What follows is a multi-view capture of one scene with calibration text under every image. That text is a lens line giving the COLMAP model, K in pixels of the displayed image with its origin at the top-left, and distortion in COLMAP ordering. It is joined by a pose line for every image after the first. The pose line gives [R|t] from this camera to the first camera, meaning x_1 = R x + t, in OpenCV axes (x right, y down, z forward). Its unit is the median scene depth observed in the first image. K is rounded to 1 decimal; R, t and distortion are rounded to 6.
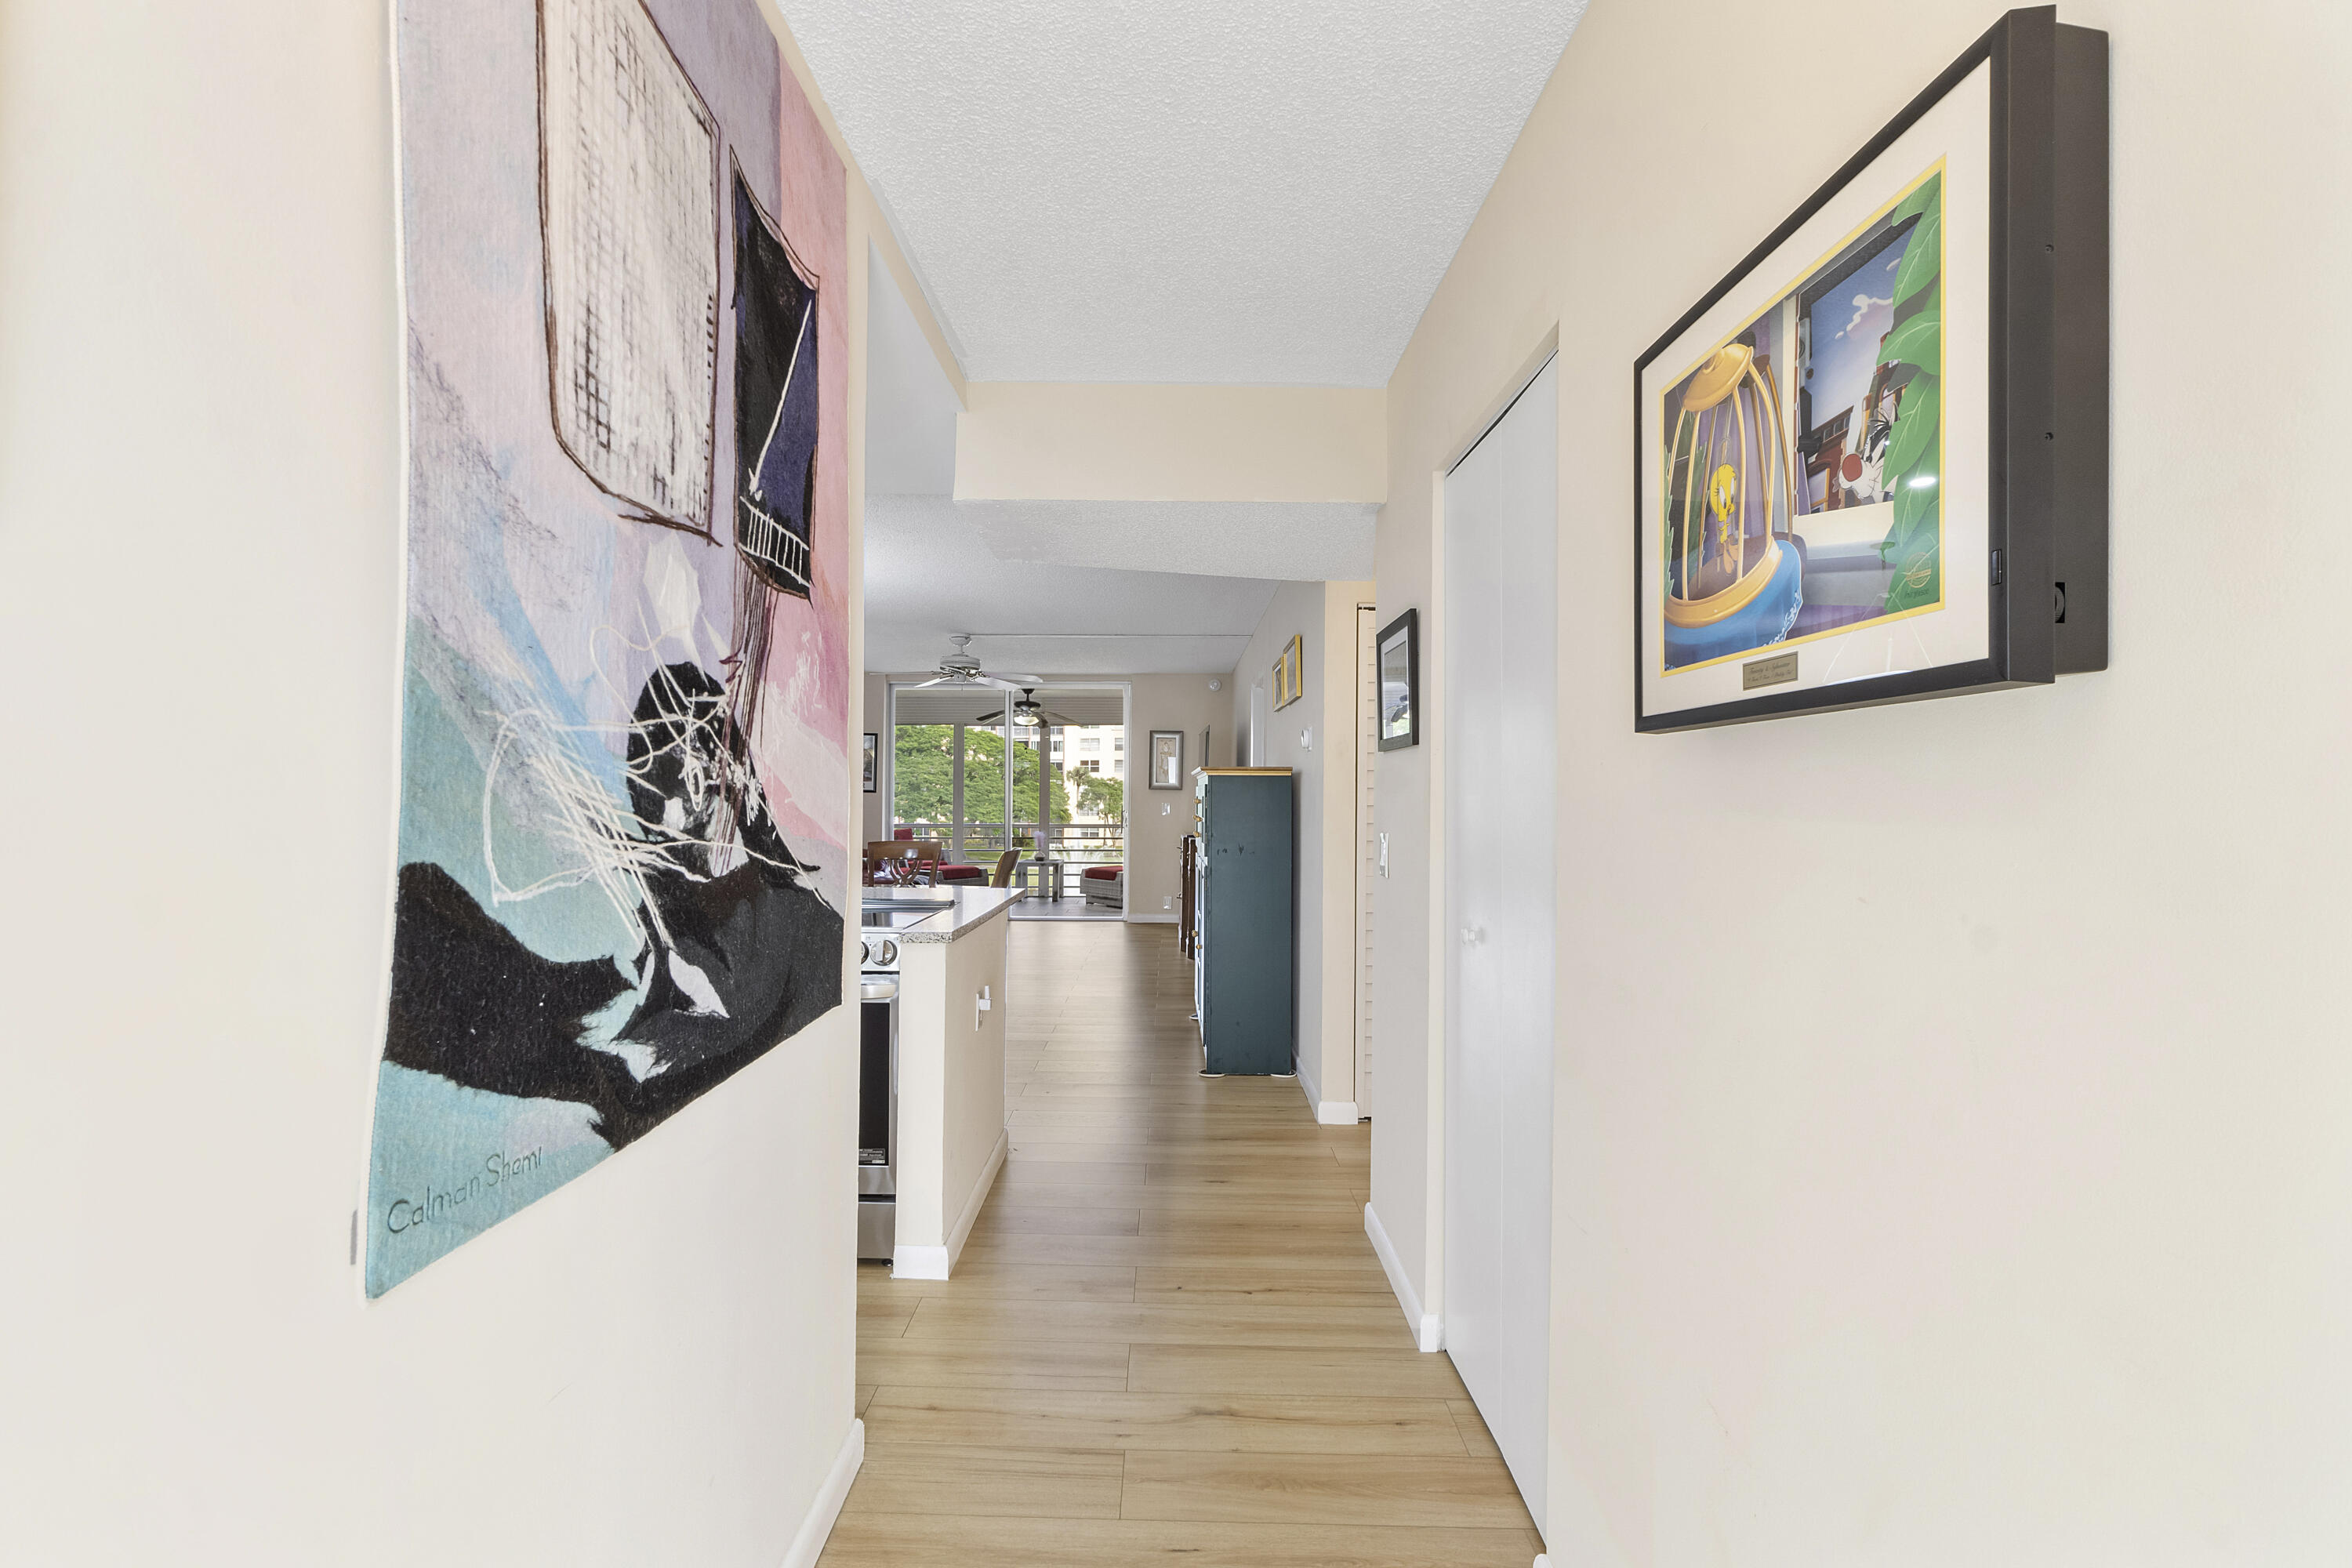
lens RADIAL K [[1007.9, 0, 1154.5], [0, 1007.9, 780.9], [0, 0, 1]] dist [-0.003668, 0.000711]
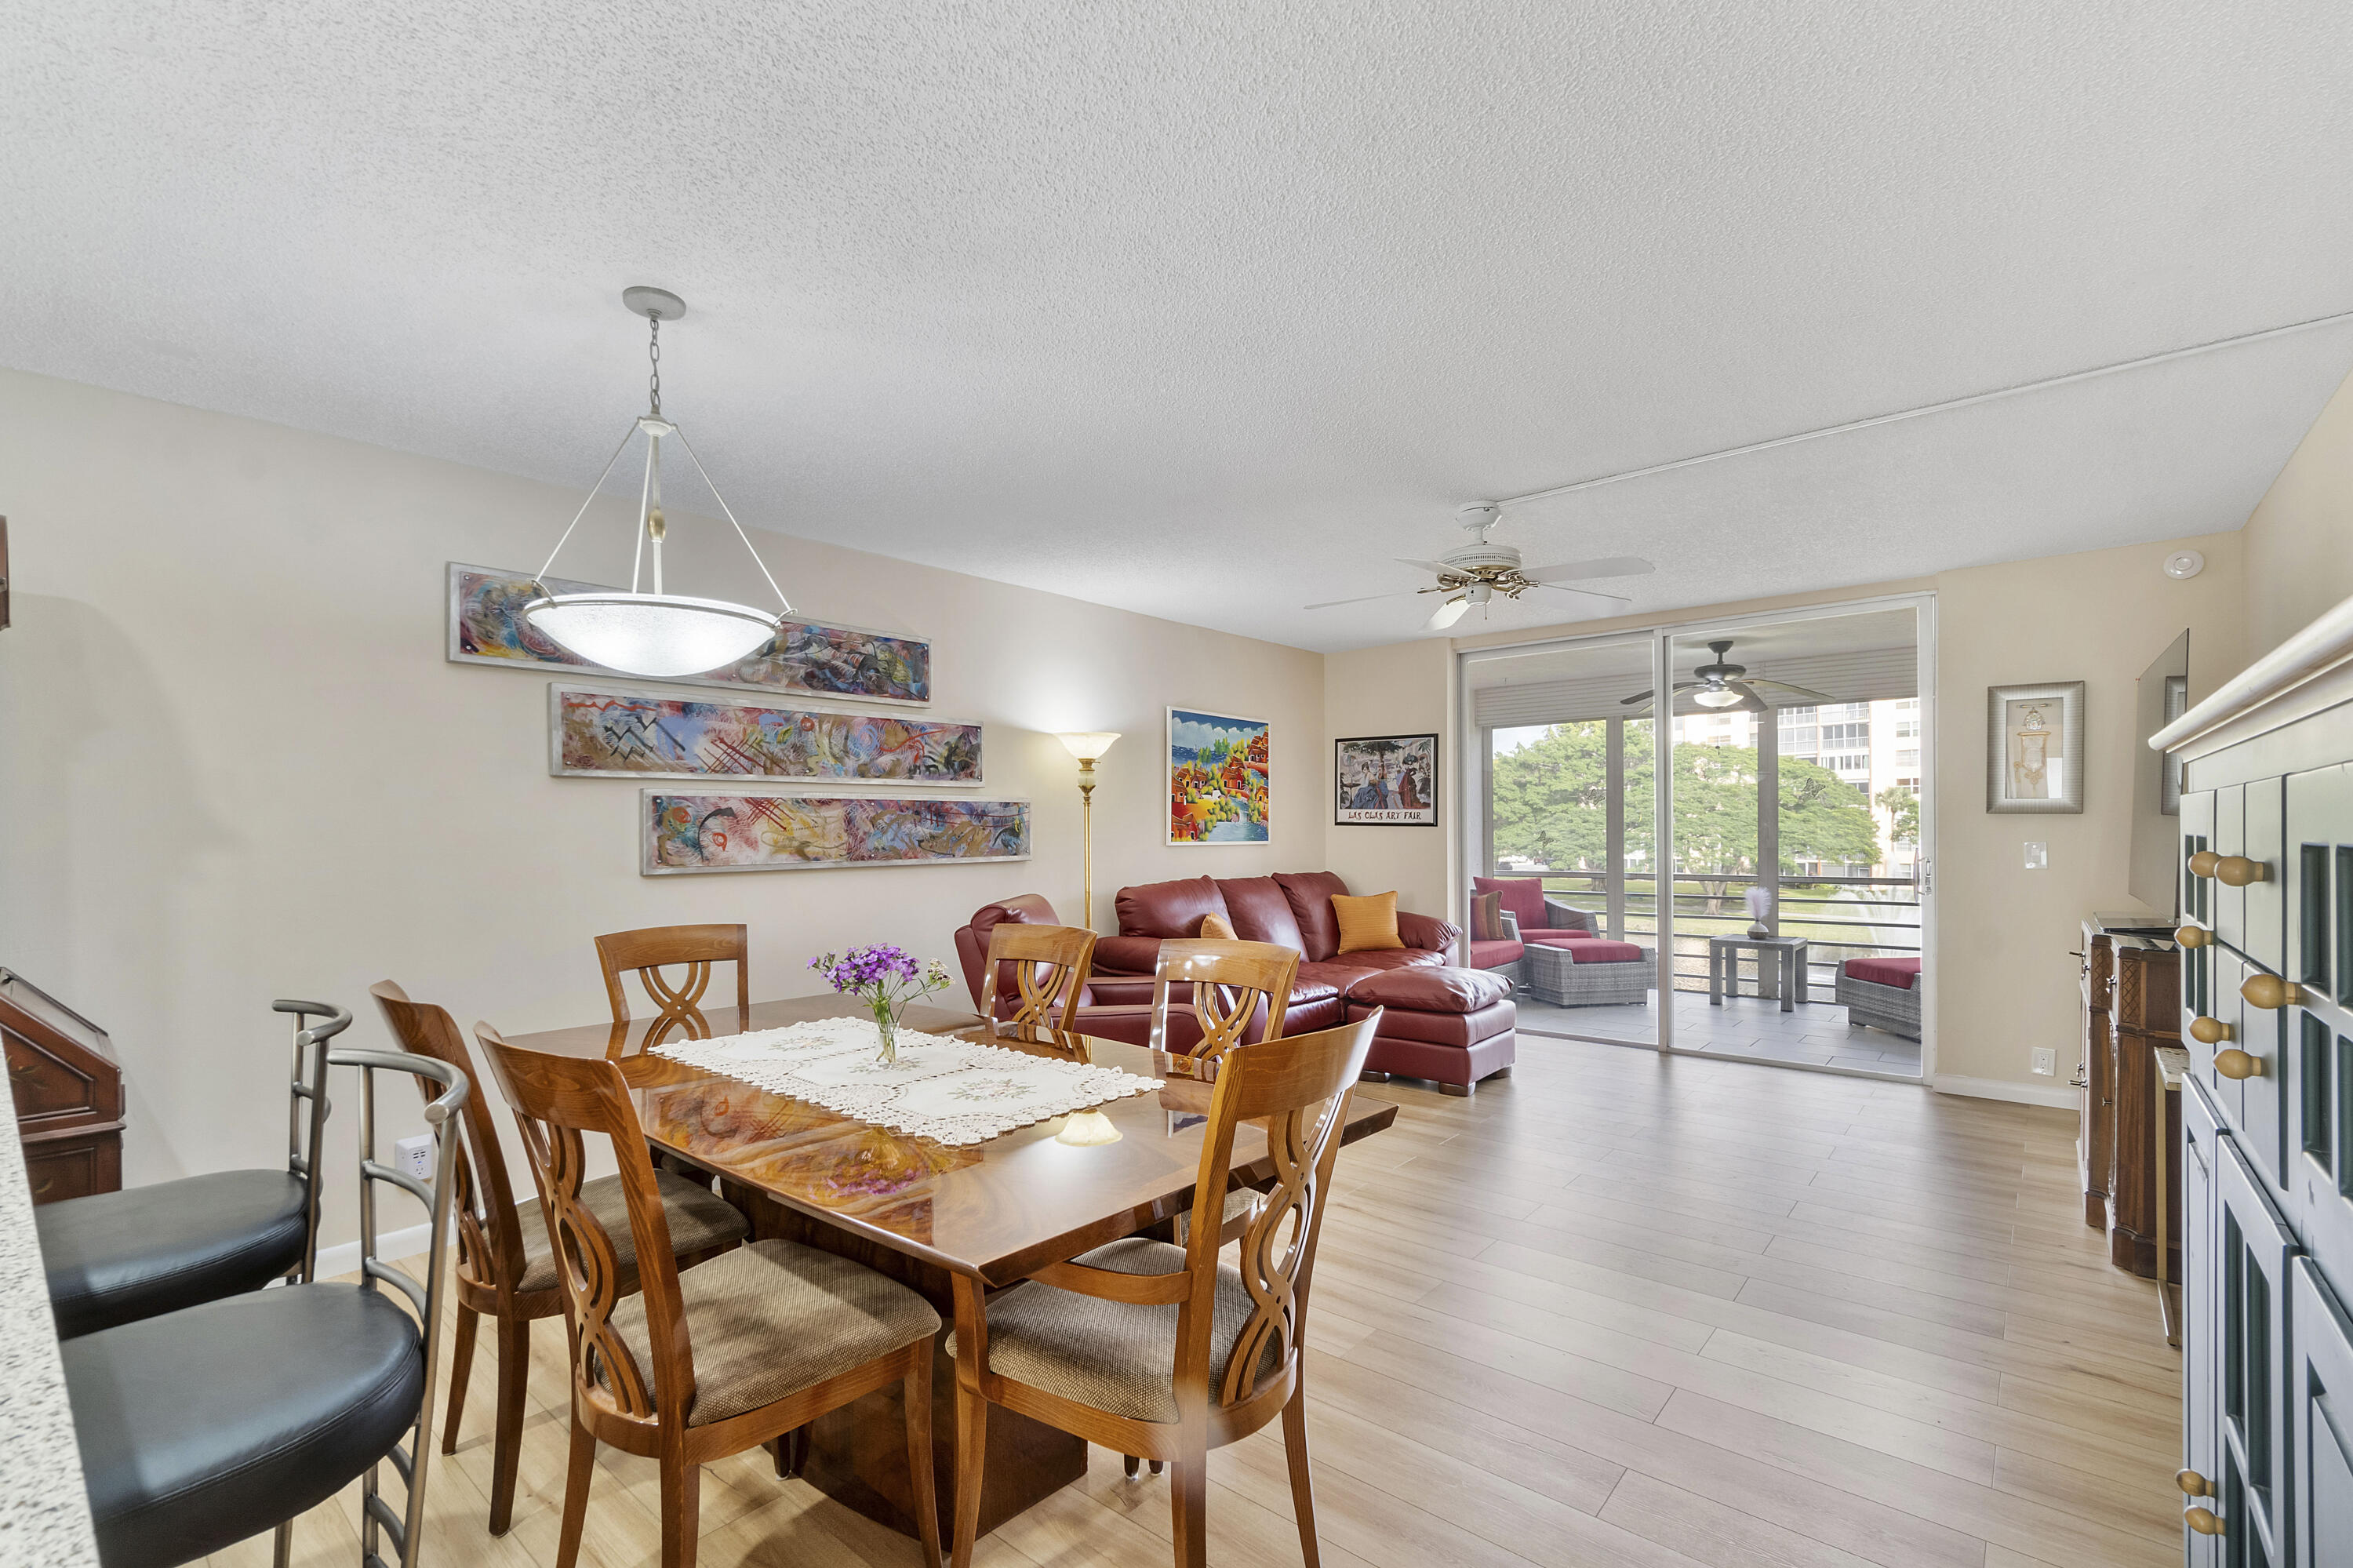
lens RADIAL K [[1008.3, 0, 1160.9], [0, 1008.3, 822.5], [0, 0, 1]] dist [-0.003668, 0.000711]
pose [[0.759925, -0.011151, -0.649915, 0.004932], [0.017656, 0.999838, 0.003490, 0.003394], [0.649771, -0.014127, 0.759999, 0.320268]]
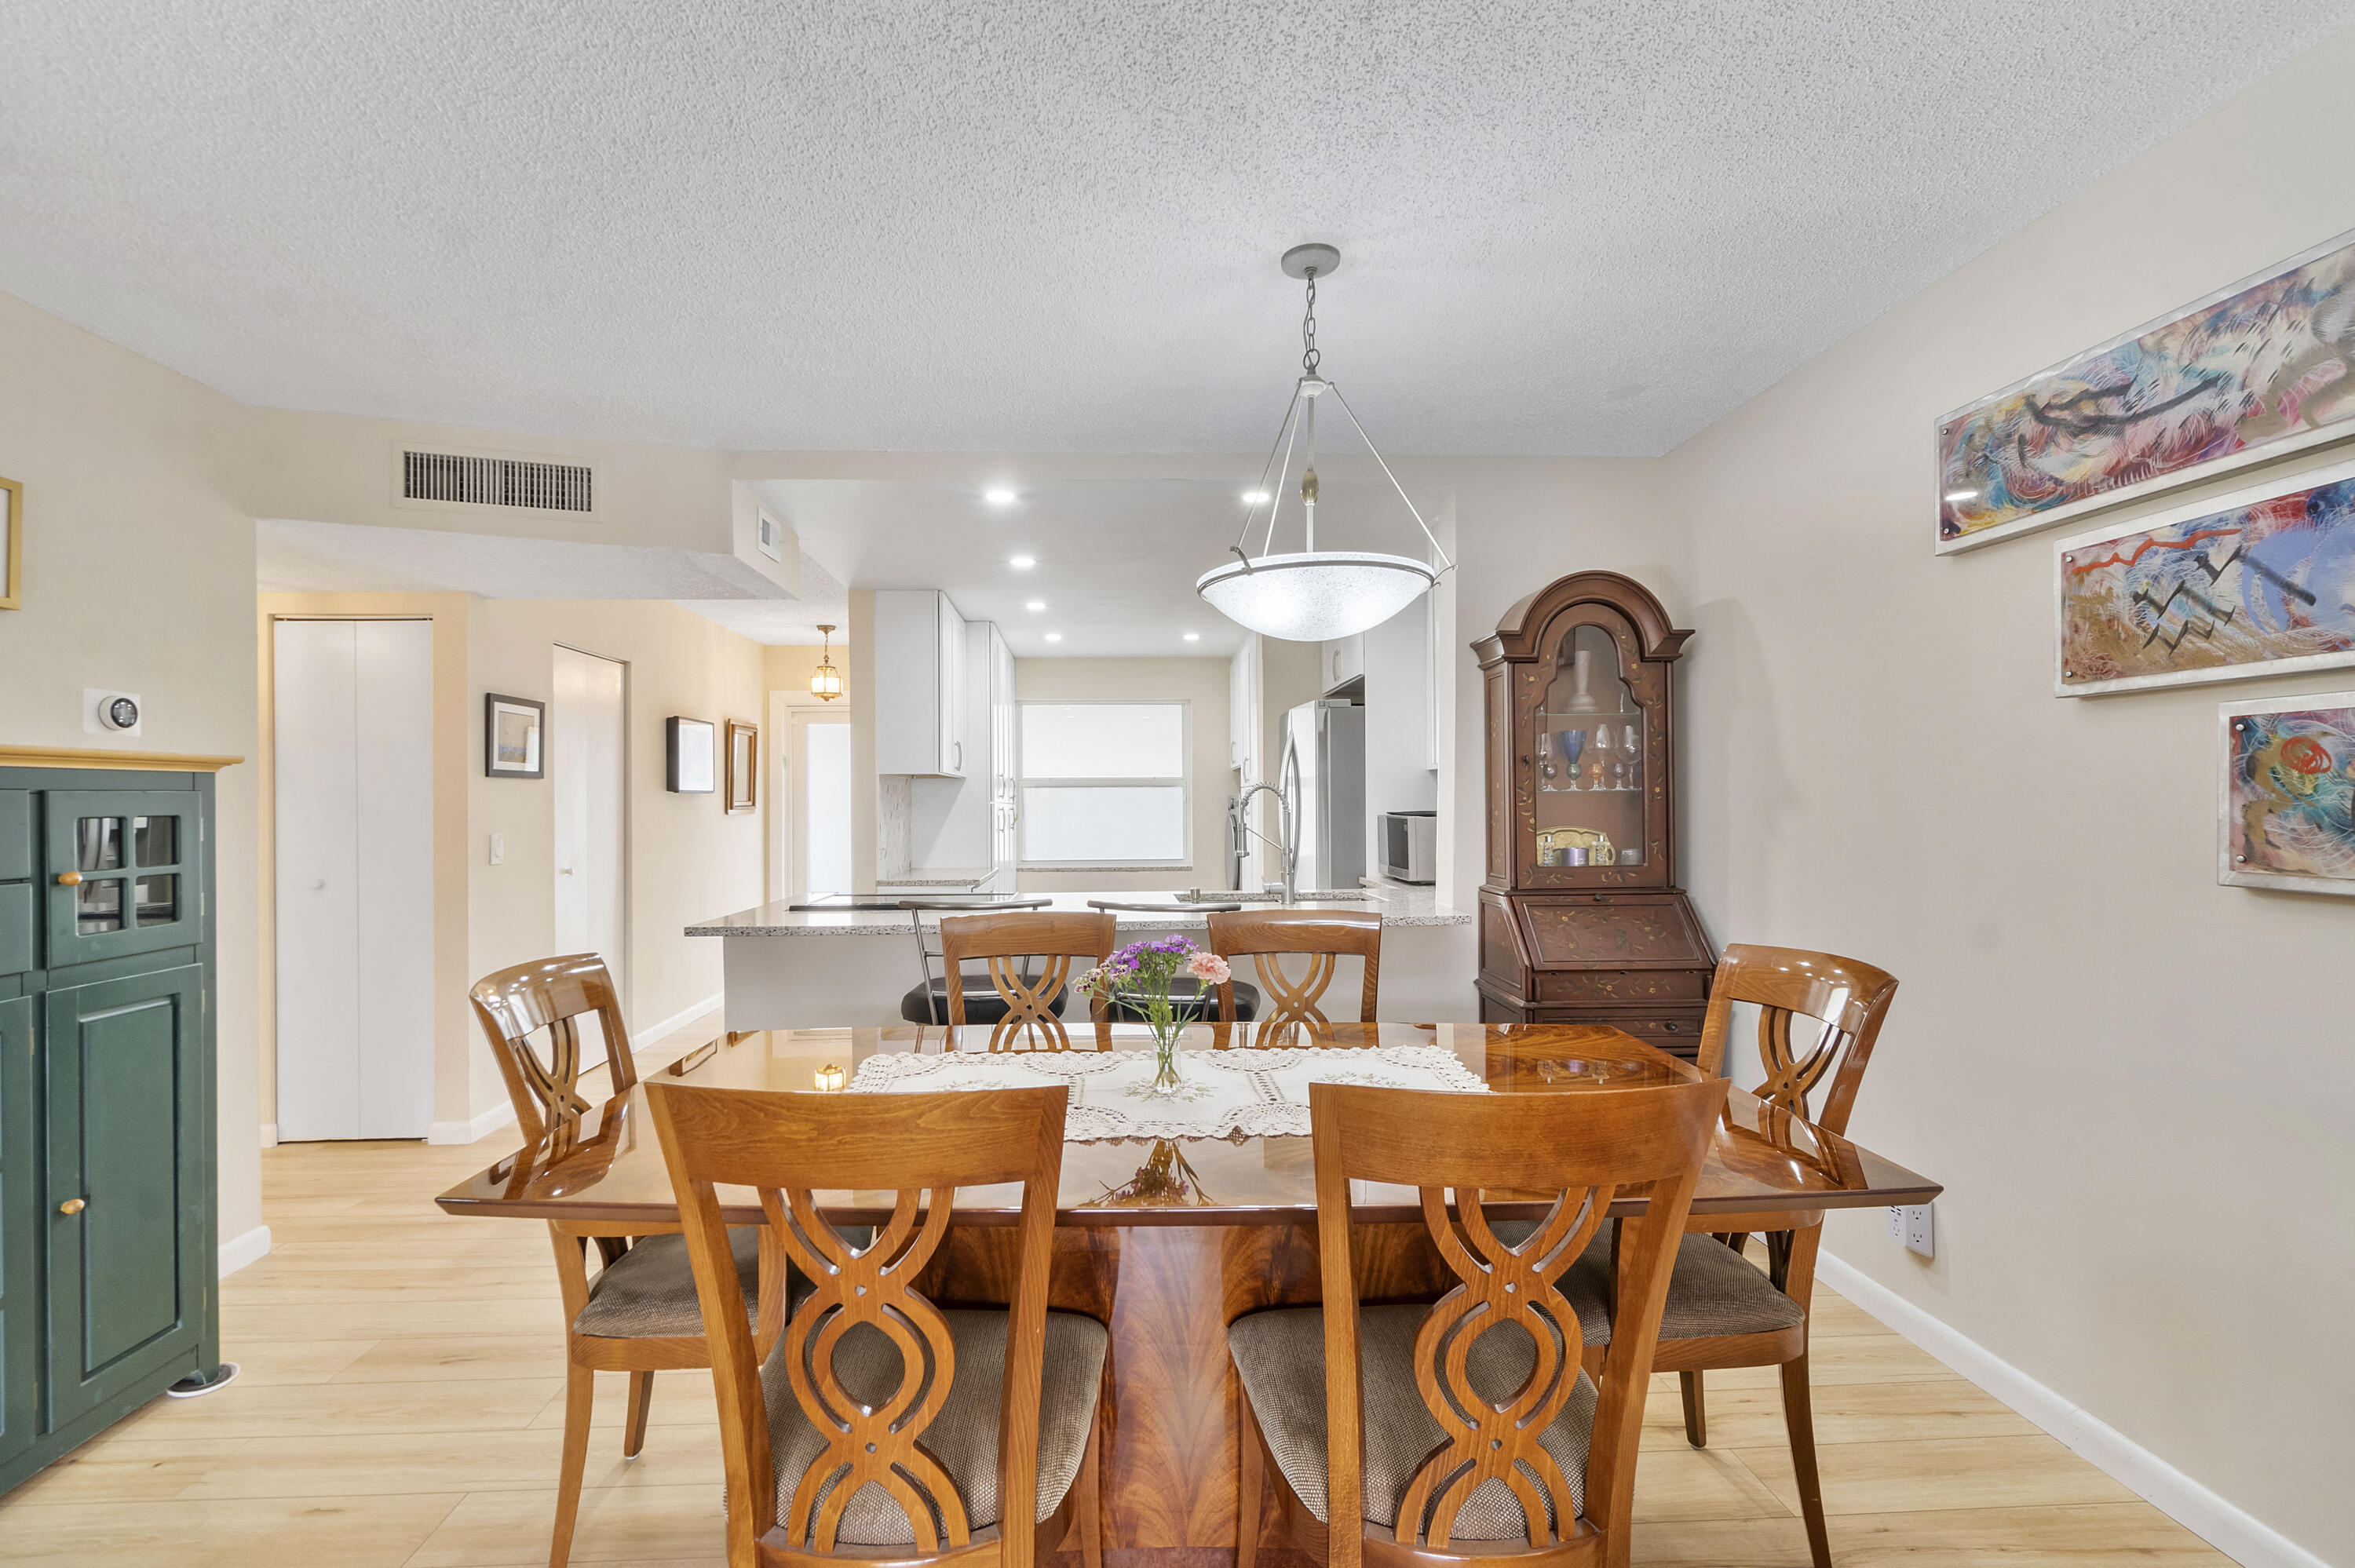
lens RADIAL K [[1009.0, 0, 1154.9], [0, 1009.0, 804.2], [0, 0, 1]] dist [-0.003668, 0.000711]
pose [[-0.997601, 0.001368, -0.069212, -0.143156], [0.001871, 0.999972, -0.007202, 0.006505], [0.069200, -0.007314, -0.997576, 0.573064]]
